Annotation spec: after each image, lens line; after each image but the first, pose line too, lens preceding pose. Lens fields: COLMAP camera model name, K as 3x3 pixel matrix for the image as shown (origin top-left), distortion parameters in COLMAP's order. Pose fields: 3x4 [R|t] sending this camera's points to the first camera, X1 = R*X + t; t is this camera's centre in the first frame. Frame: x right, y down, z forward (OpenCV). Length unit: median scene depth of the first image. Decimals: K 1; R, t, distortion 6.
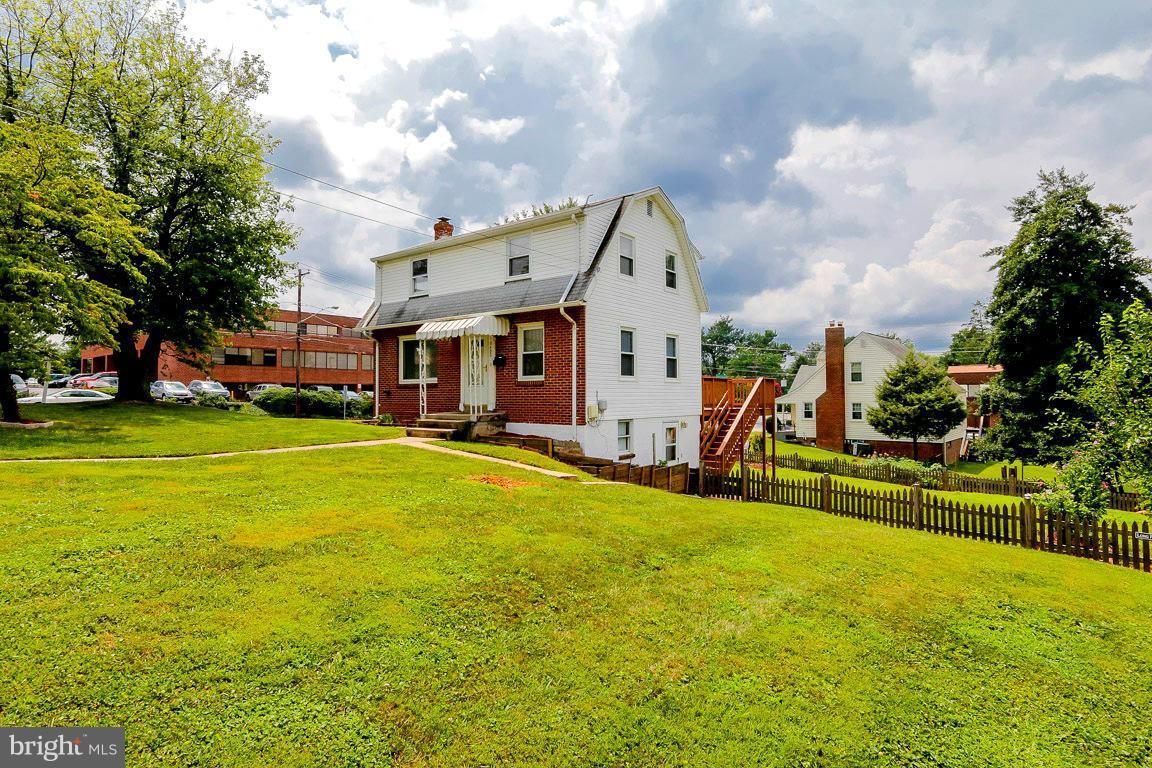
lens RADIAL K [[538.7, 0, 573.0], [0, 538.7, 378.0], [0, 0, 1]] dist [-0.002657, 0.000737]
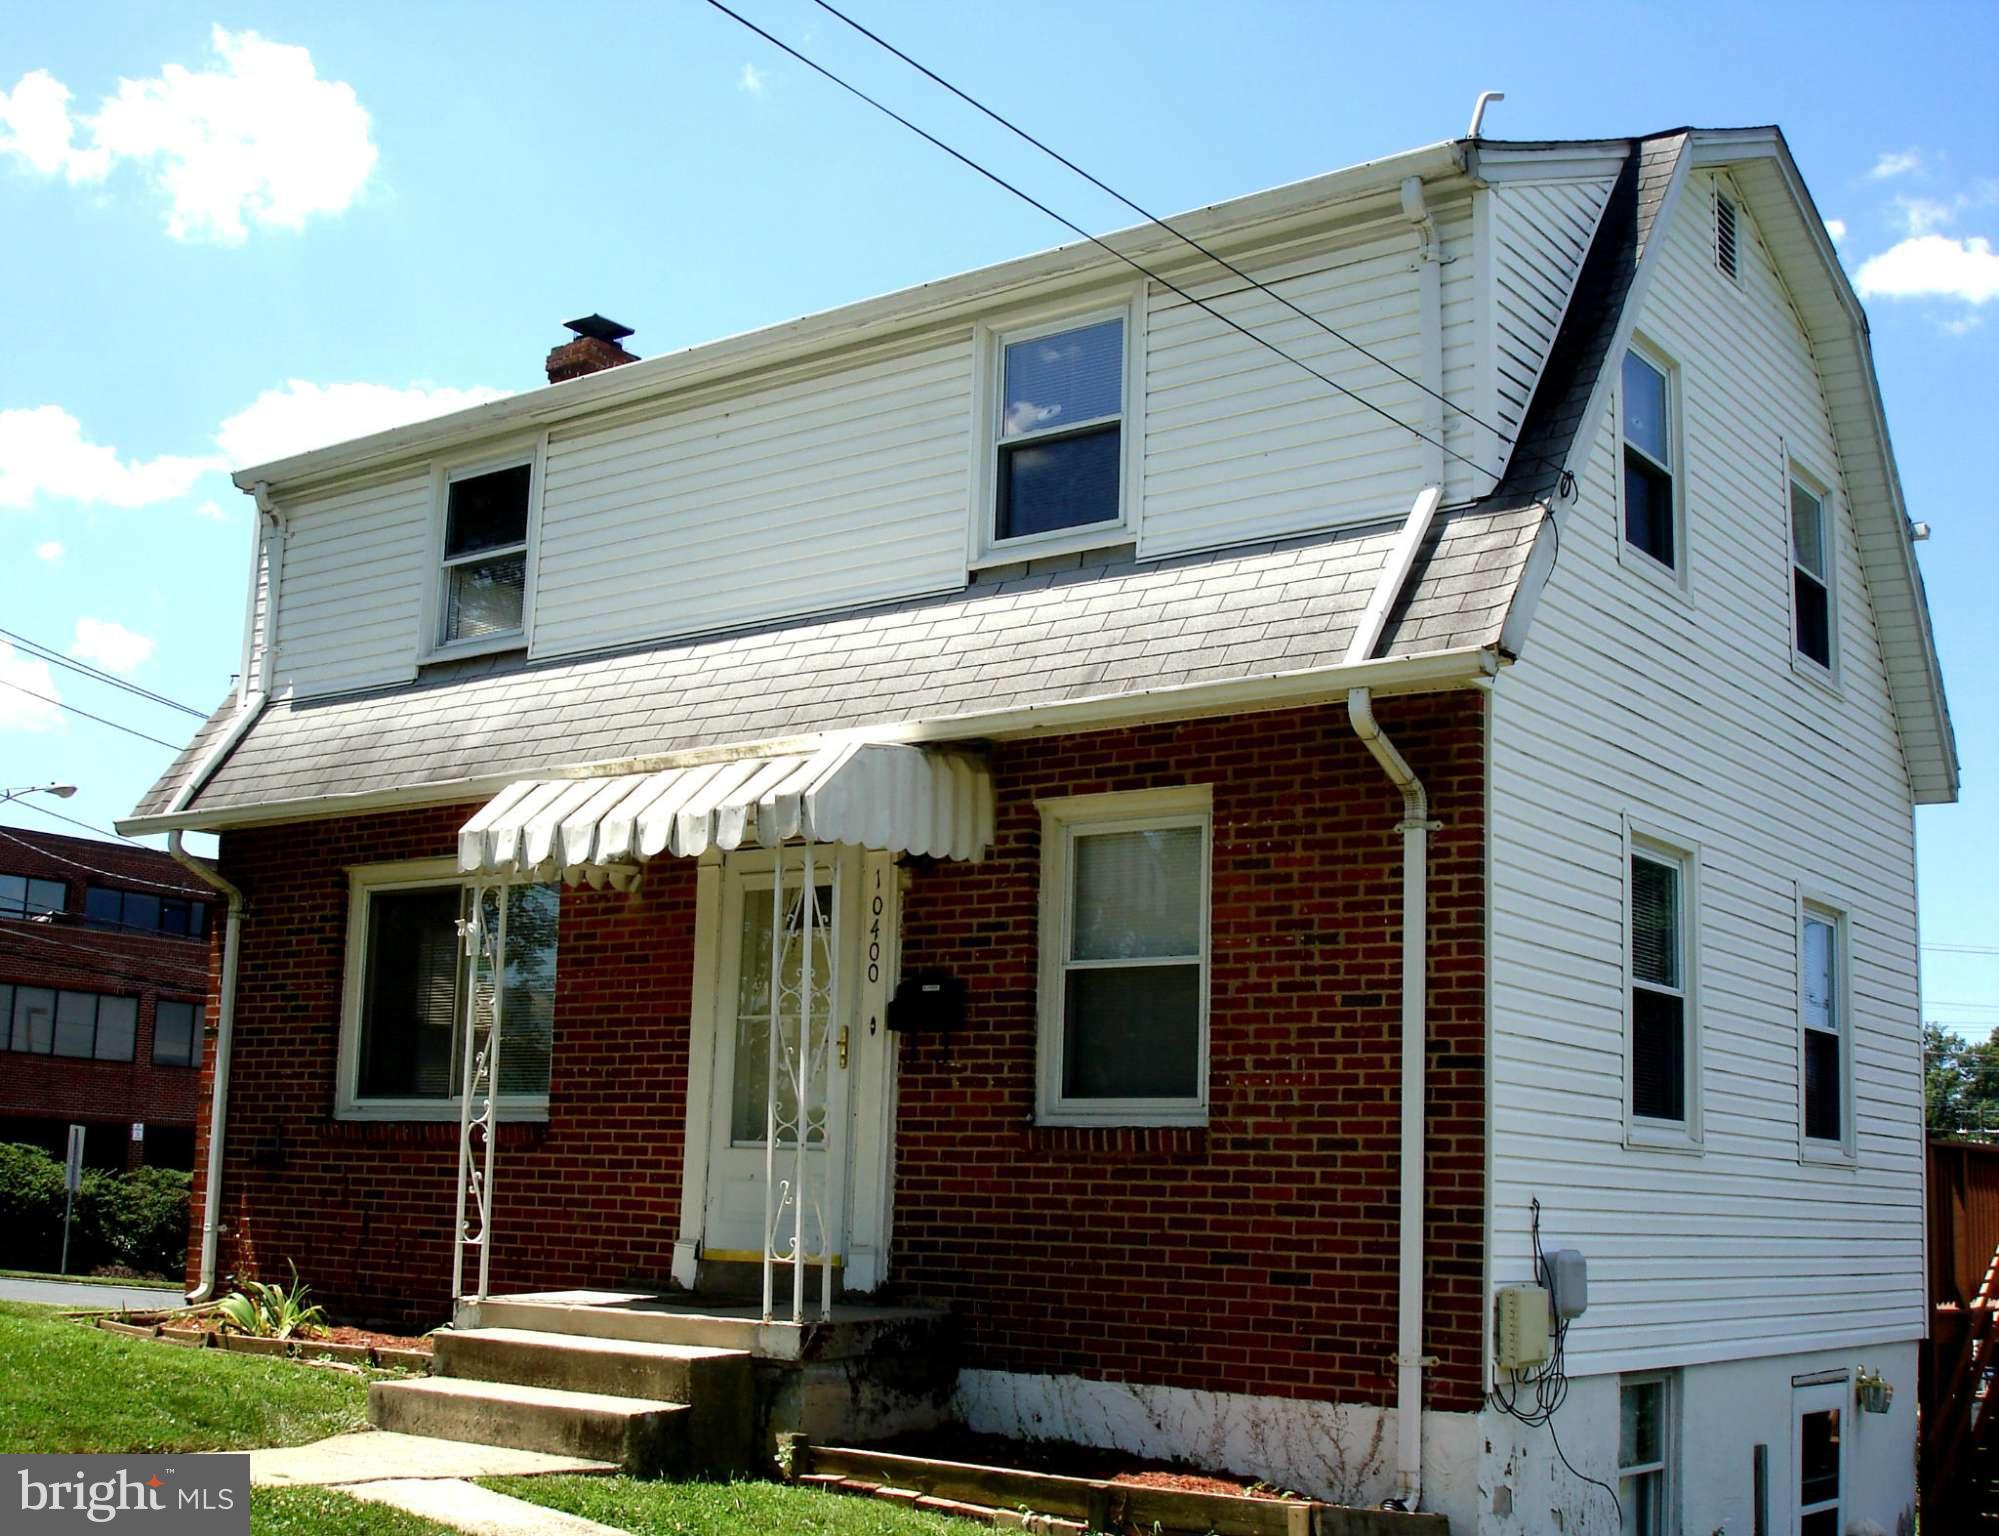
lens RADIAL K [[2307.2, 0, 1075.1], [0, 2307.2, 860.2], [0, 0, 1]] dist [-0.067223, -0.013954]
pose [[0.999358, 0.035233, 0.006485, -0.093825], [-0.034235, 0.992562, -0.116824, 0.006595], [-0.010553, 0.116527, 0.993132, 0.249836]]
